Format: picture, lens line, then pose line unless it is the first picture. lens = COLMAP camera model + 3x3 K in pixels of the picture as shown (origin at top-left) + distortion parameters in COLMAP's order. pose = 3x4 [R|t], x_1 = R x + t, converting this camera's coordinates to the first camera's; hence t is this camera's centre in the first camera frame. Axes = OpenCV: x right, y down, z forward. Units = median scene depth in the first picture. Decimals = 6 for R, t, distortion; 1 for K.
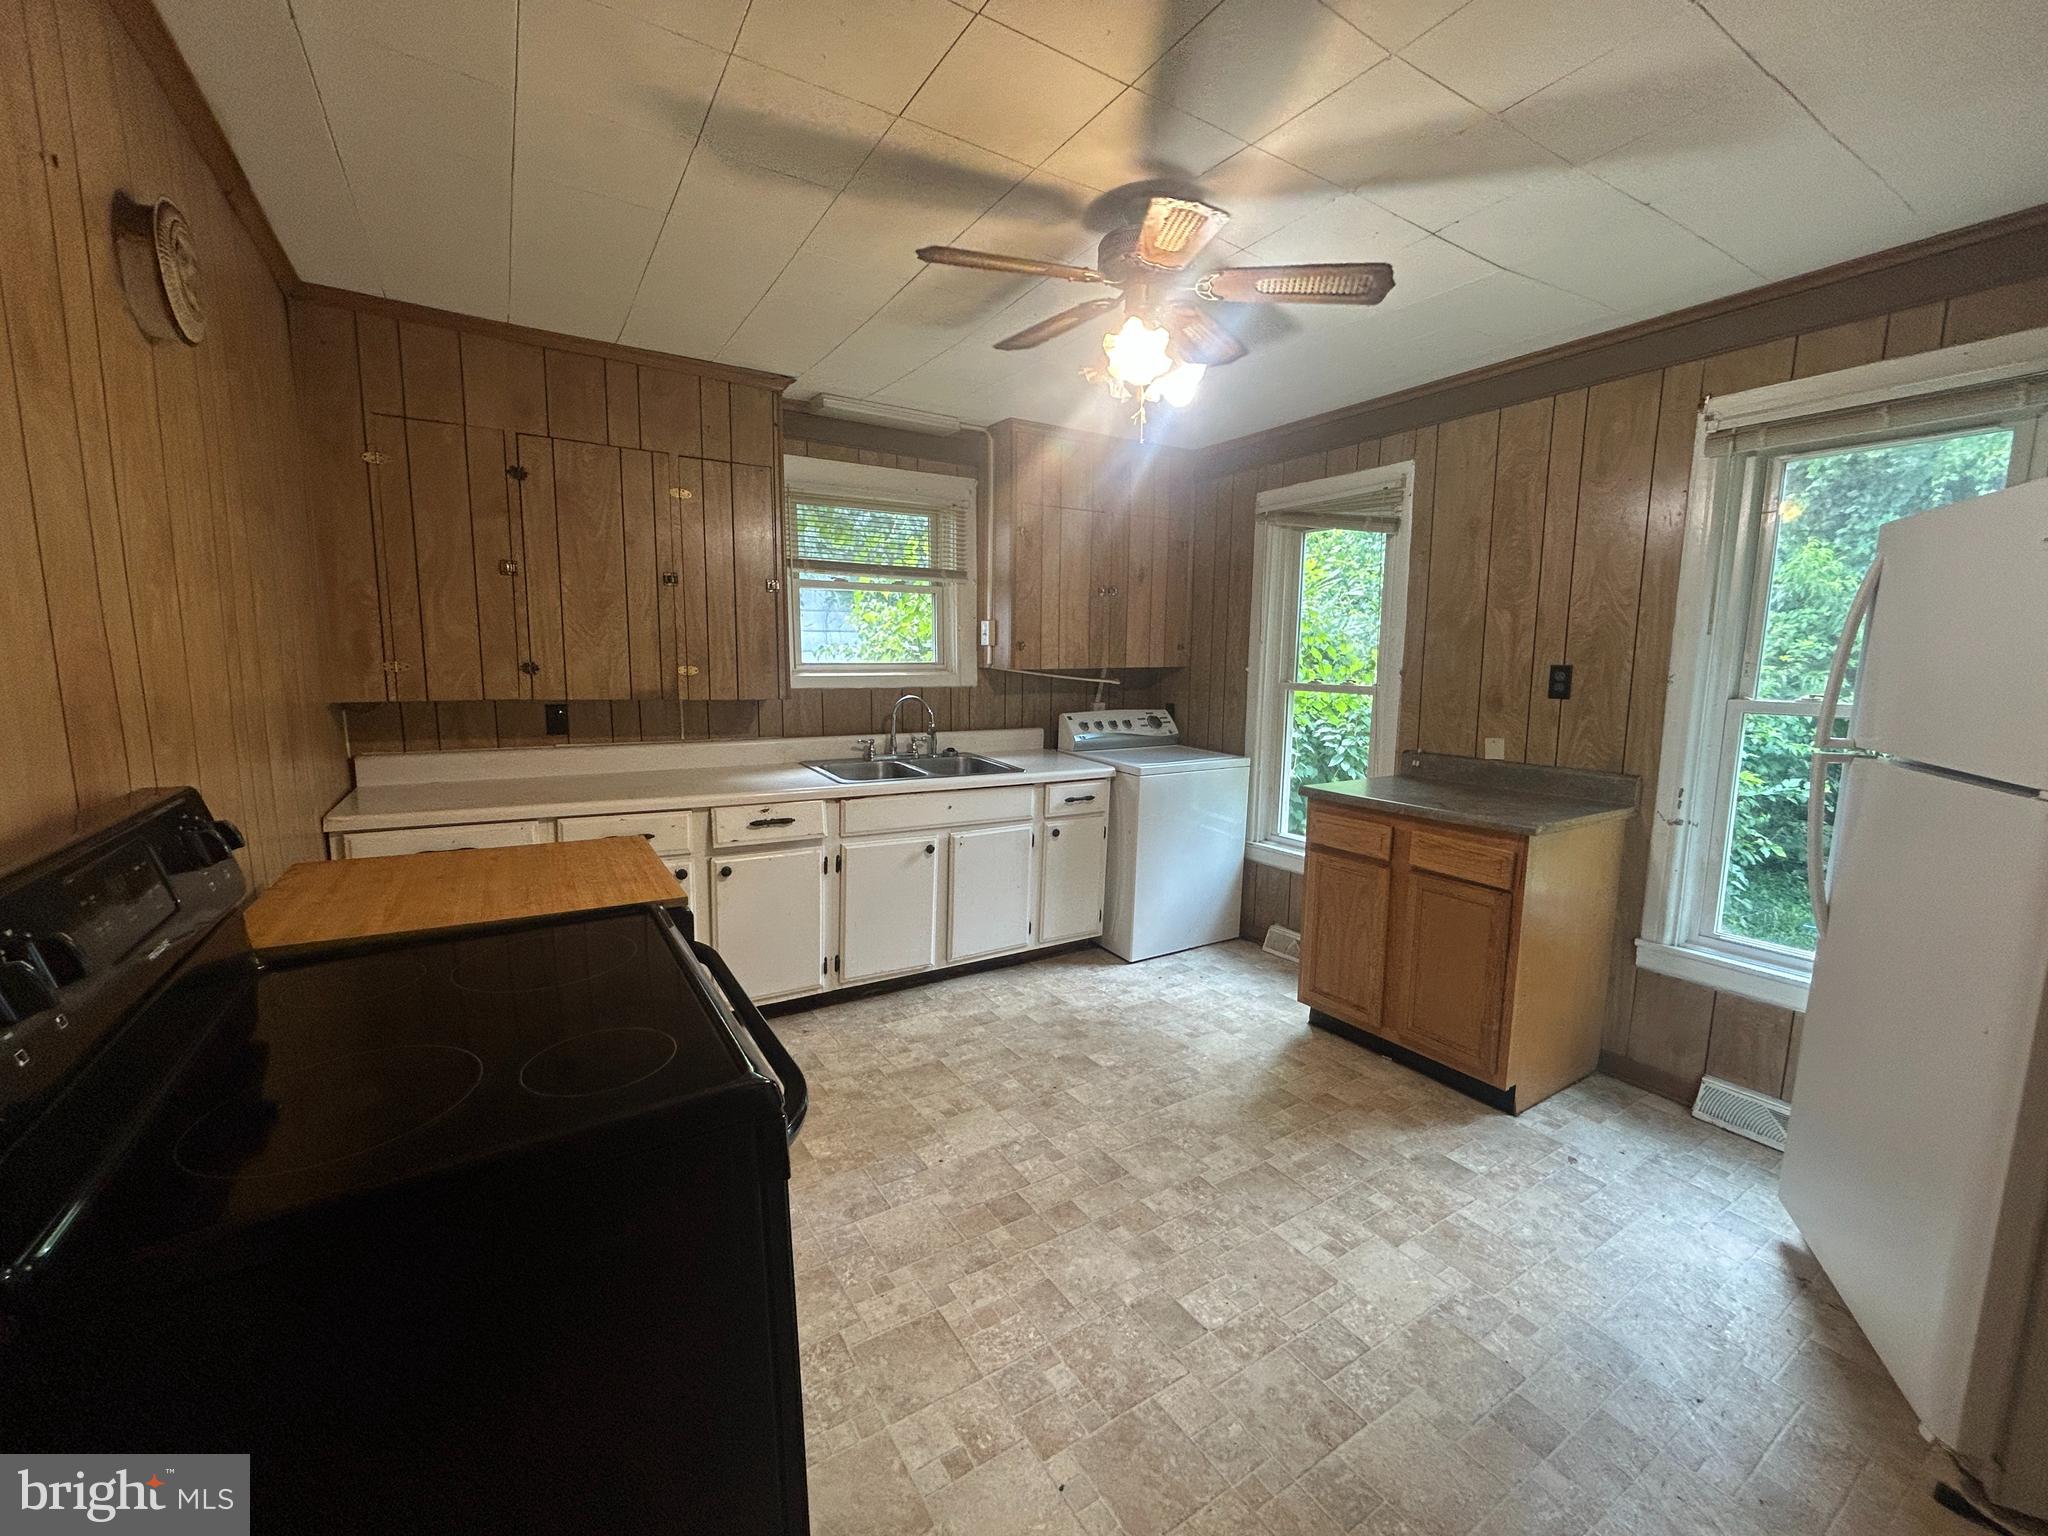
lens RADIAL K [[830.6, 0, 1020.4], [0, 830.6, 767.0], [0, 0, 1]] dist [-0.000089, 0.000578]
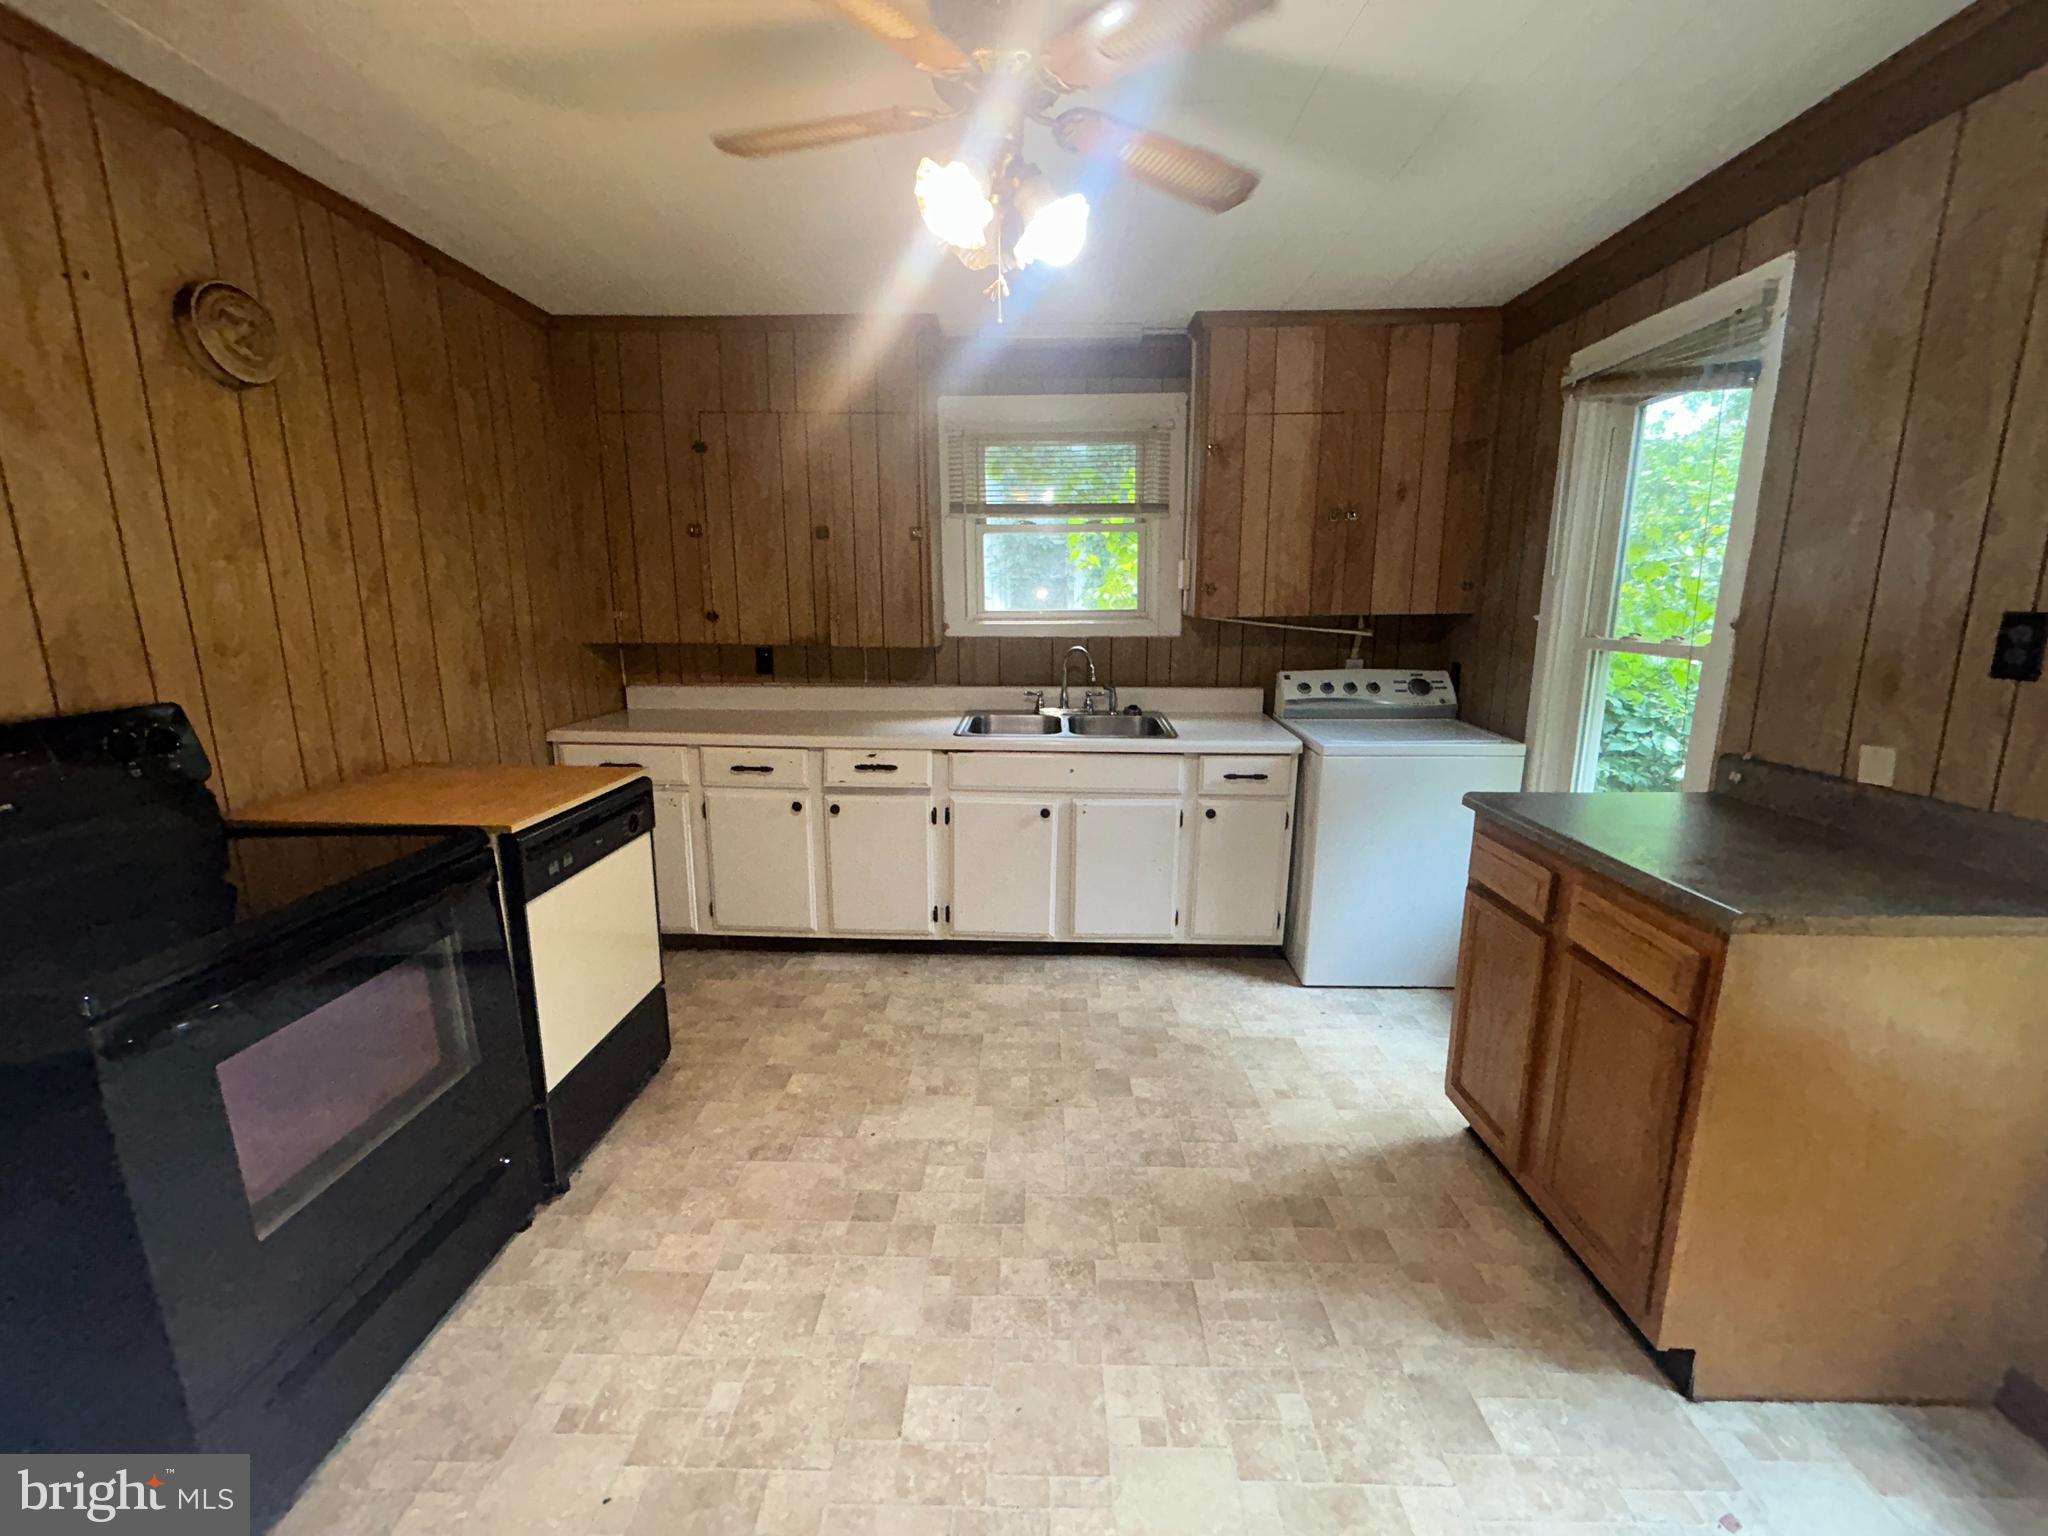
lens RADIAL K [[830.6, 0, 1020.4], [0, 830.6, 767.0], [0, 0, 1]] dist [-0.000089, 0.000578]
pose [[0.834083, 0.099055, -0.542673, 0.382541], [-0.063913, 0.994474, 0.083290, -0.029211], [0.547924, -0.034787, 0.835804, 0.220031]]
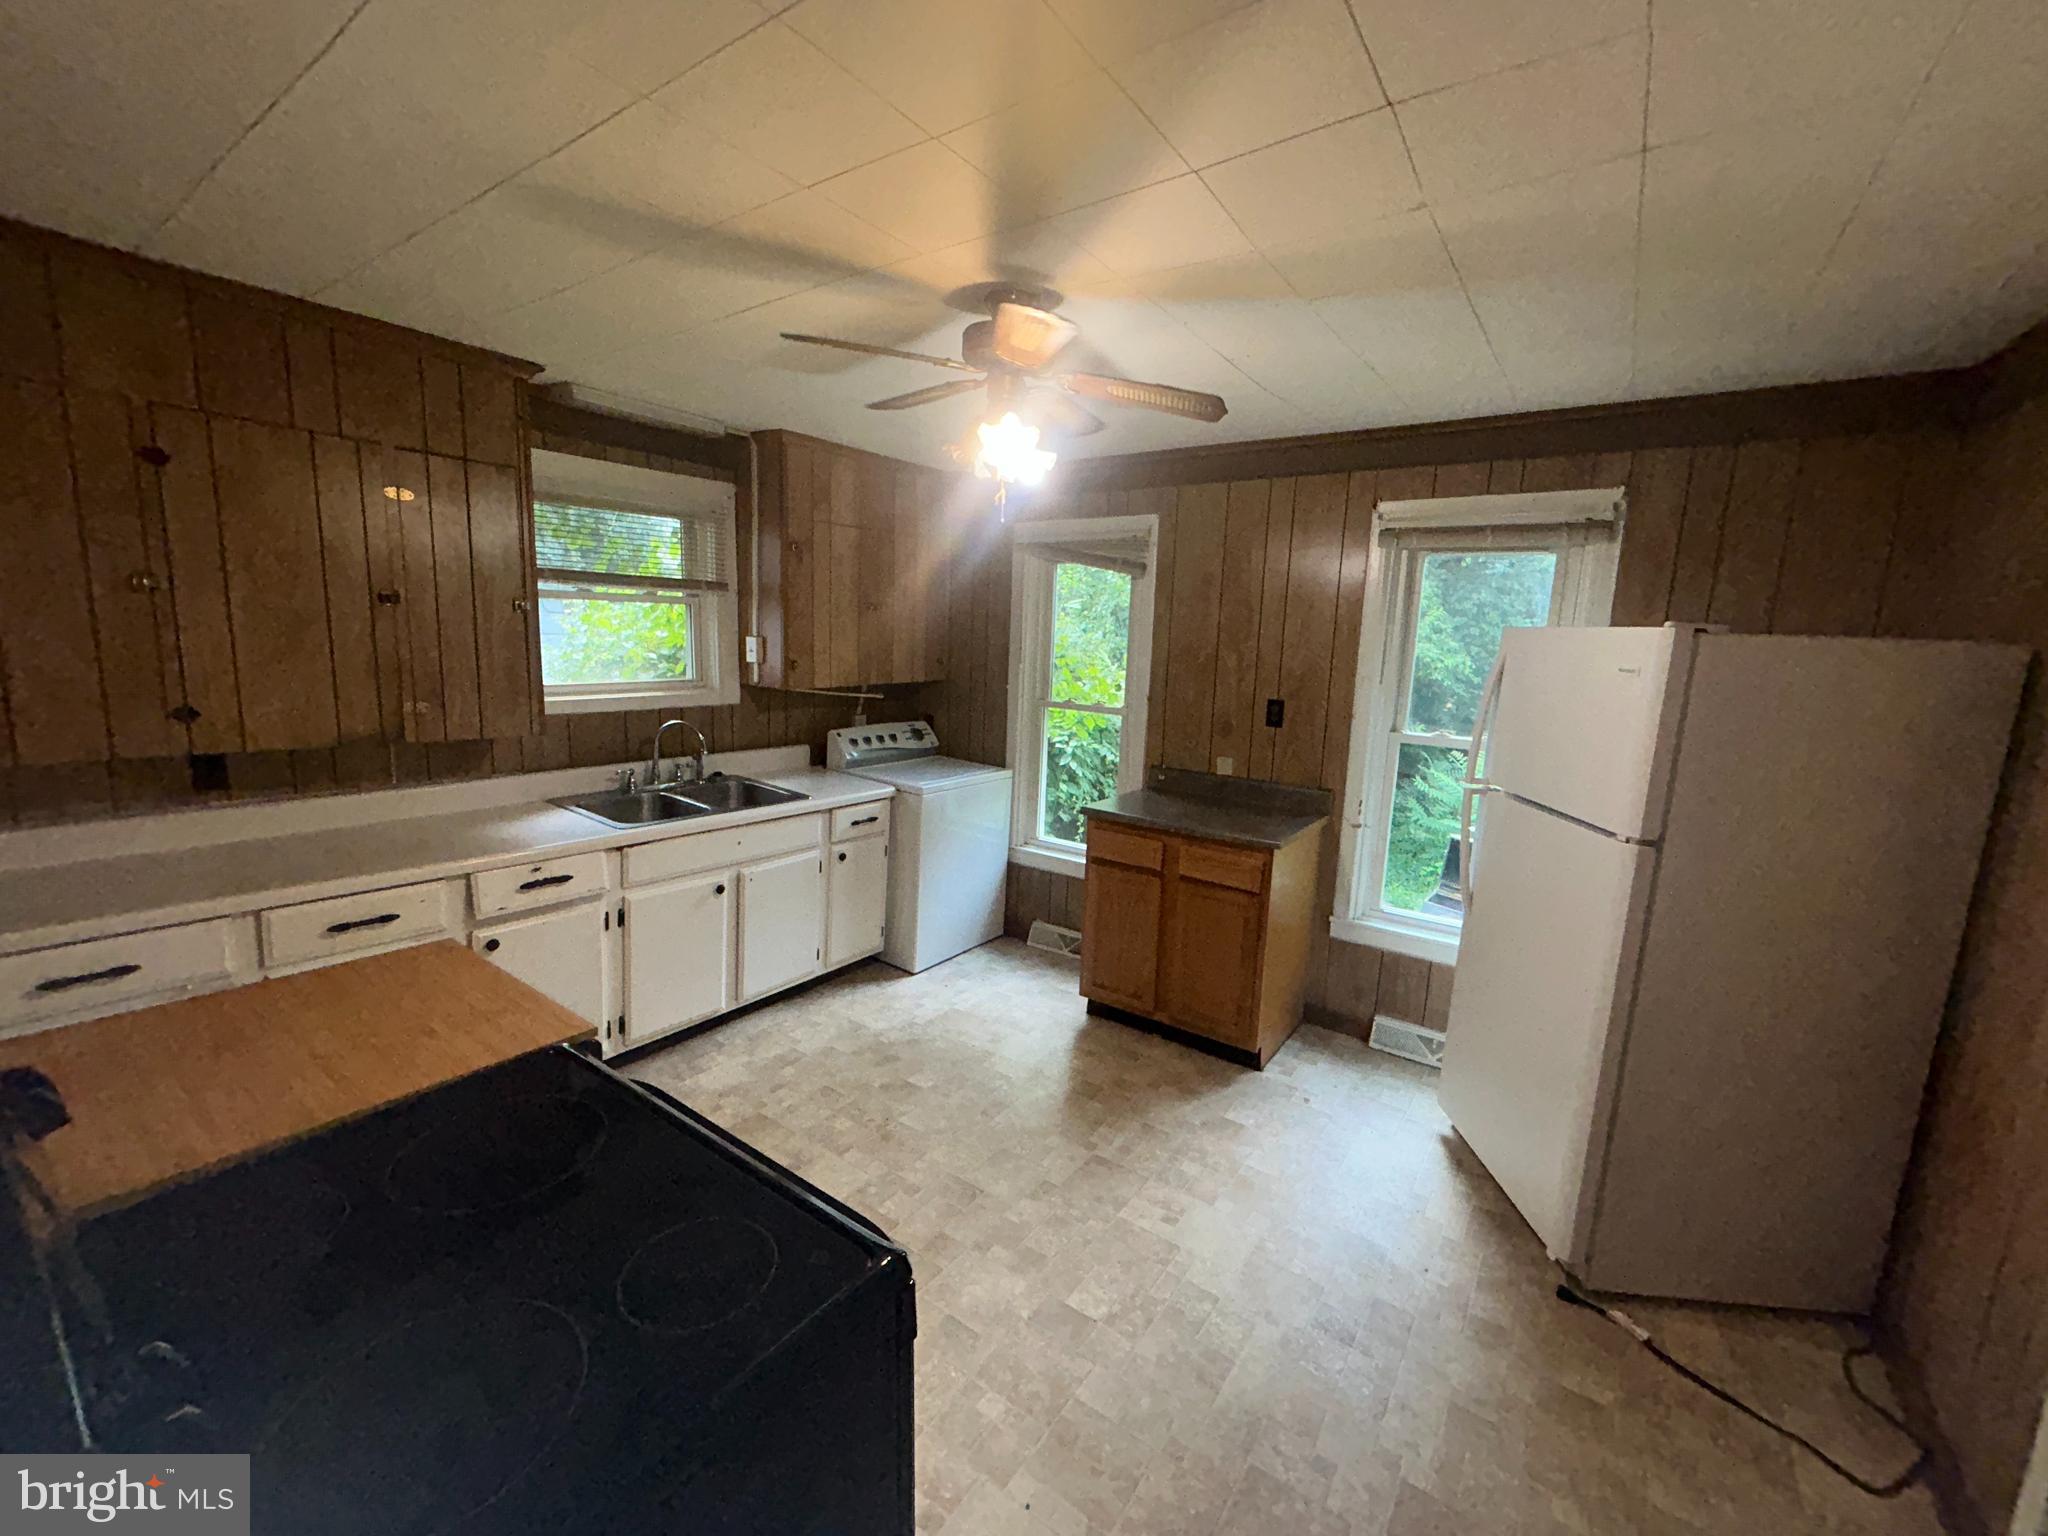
lens RADIAL K [[830.6, 0, 1020.4], [0, 830.6, 767.0], [0, 0, 1]] dist [-0.000089, 0.000578]
pose [[0.924815, -0.037238, 0.378590, -0.151976], [0.022499, 0.998809, 0.043283, -0.076307], [-0.379751, -0.031511, 0.924552, 0.001246]]
